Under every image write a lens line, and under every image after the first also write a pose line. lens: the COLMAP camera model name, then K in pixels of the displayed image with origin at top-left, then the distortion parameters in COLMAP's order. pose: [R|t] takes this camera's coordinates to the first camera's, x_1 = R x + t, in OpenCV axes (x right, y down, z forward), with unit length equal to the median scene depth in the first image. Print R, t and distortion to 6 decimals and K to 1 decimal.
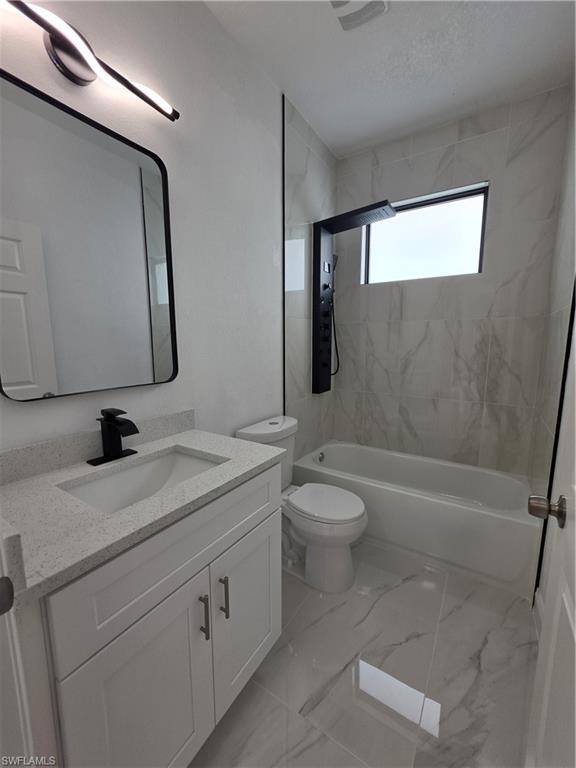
lens RADIAL K [[308.7, 0, 315.2], [0, 308.7, 388.7], [0, 0, 1]] dist [-0.001047, 0.001246]
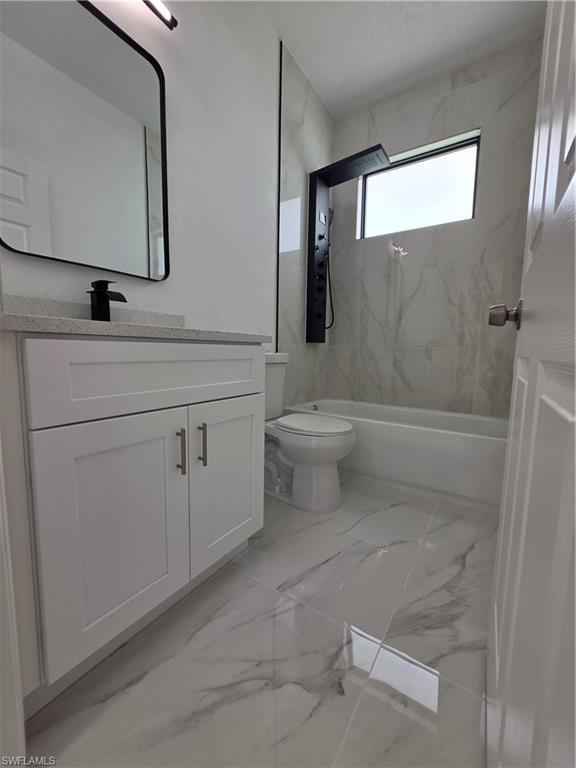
lens RADIAL K [[308.7, 0, 308.4], [0, 308.7, 354.3], [0, 0, 1]] dist [-0.001047, 0.001246]
pose [[0.999754, 0.015935, -0.015415, 0.024312], [-0.016448, 0.999295, -0.033746, 0.157184], [0.014866, 0.033991, 0.999312, -0.006052]]
